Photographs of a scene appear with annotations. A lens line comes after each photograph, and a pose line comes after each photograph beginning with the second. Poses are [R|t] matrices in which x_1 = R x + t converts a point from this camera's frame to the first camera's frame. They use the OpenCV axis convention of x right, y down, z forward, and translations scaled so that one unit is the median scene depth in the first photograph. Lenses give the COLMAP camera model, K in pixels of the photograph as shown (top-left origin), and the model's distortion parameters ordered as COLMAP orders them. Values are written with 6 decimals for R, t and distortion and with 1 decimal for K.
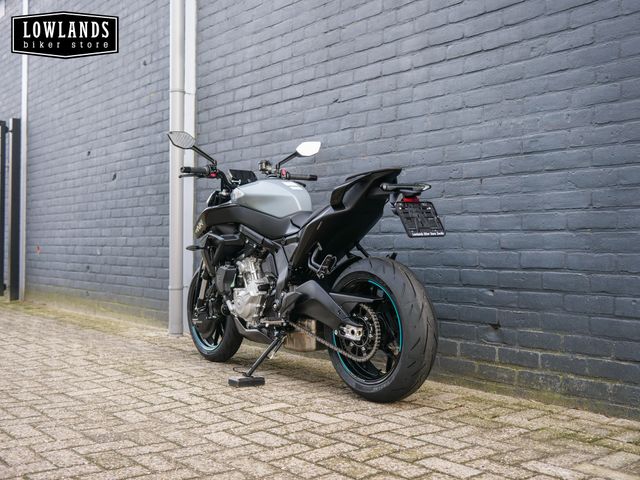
lens RADIAL K [[734.6, 0, 318.7], [0, 734.6, 241.0], [0, 0, 1]] dist [-0.004185, 0.000000]
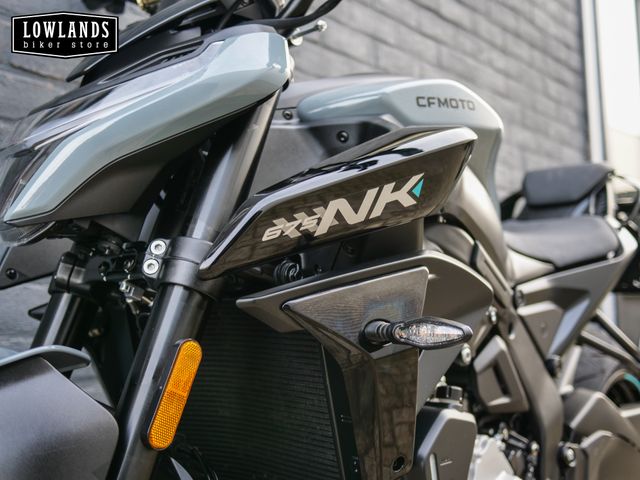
lens RADIAL K [[734.6, 0, 322.3], [0, 734.6, 246.9], [0, 0, 1]] dist [-0.004185, 0.000000]
pose [[-0.189037, 0.087836, 0.978034, -0.382380], [0.015536, 0.996134, -0.086458, 0.004946], [-0.981847, -0.001149, -0.189671, 1.219184]]
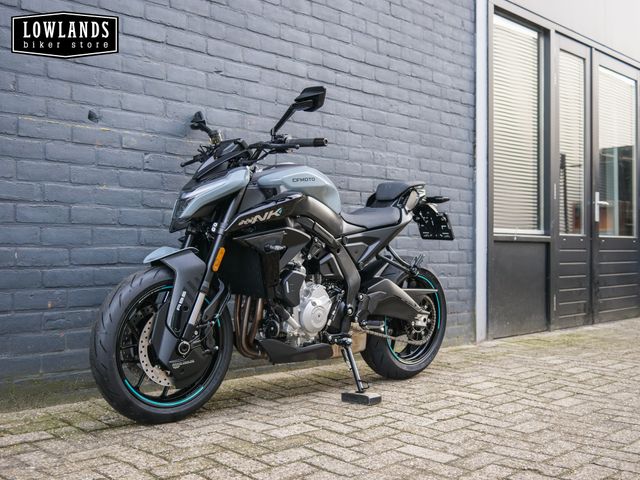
lens RADIAL K [[734.6, 0, 319.5], [0, 734.6, 239.6], [0, 0, 1]] dist [-0.004185, 0.000000]
pose [[-0.108771, 0.007938, 0.994035, -1.016988], [-0.017974, 0.999789, -0.009951, 0.009750], [-0.993904, -0.018949, -0.108605, 1.197976]]
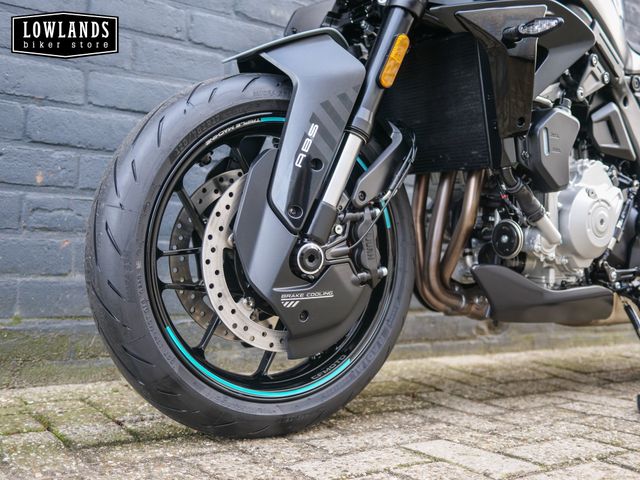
lens RADIAL K [[734.6, 0, 319.2], [0, 734.6, 241.7], [0, 0, 1]] dist [-0.004185, 0.000000]
pose [[0.054279, 0.016661, 0.998387, -0.537209], [-0.042176, 0.999007, -0.014378, 0.118610], [-0.997635, -0.041328, 0.054928, 1.233486]]
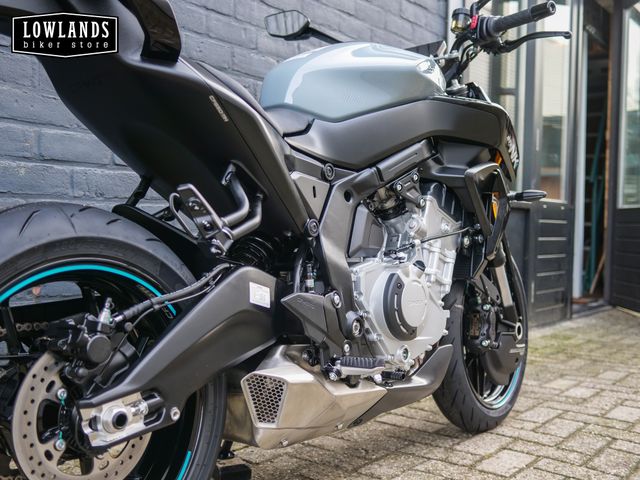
lens RADIAL K [[734.6, 0, 321.0], [0, 734.6, 240.8], [0, 0, 1]] dist [-0.004185, 0.000000]
pose [[-0.241232, -0.034500, 0.969854, -0.502753], [-0.038590, 0.998919, 0.025935, 0.024459], [-0.969700, -0.031170, -0.242302, 1.123418]]
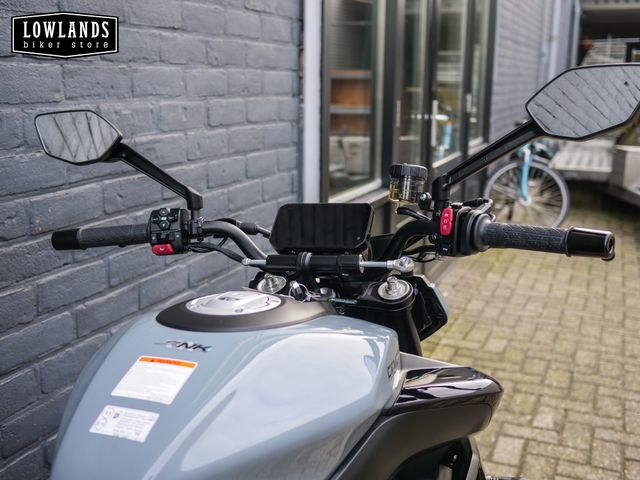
lens RADIAL K [[734.6, 0, 317.5], [0, 734.6, 236.6], [0, 0, 1]] dist [-0.004185, 0.000000]
pose [[-0.483767, -0.196811, 0.852780, -0.231919], [-0.023295, 0.976938, 0.212251, -0.177617], [-0.874887, 0.082814, -0.477195, 1.074525]]
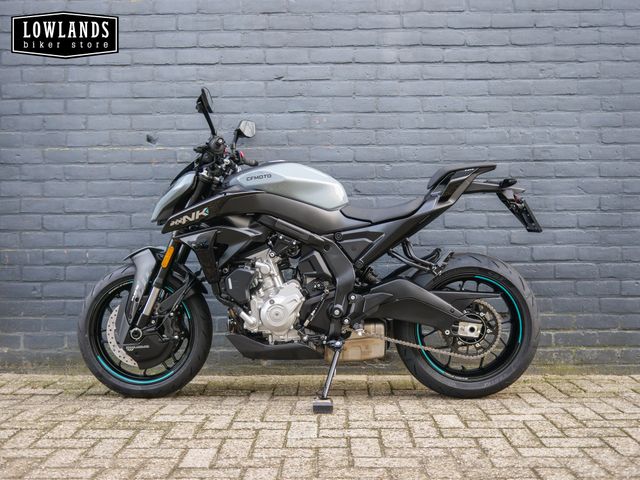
lens RADIAL K [[734.6, 0, 317.5], [0, 734.6, 244.4], [0, 0, 1]] dist [-0.004185, 0.000000]
pose [[0.642653, -0.001700, 0.766155, -0.765999], [0.001521, 0.999998, 0.000943, 0.009431], [-0.766156, 0.000559, 0.642655, 0.492363]]
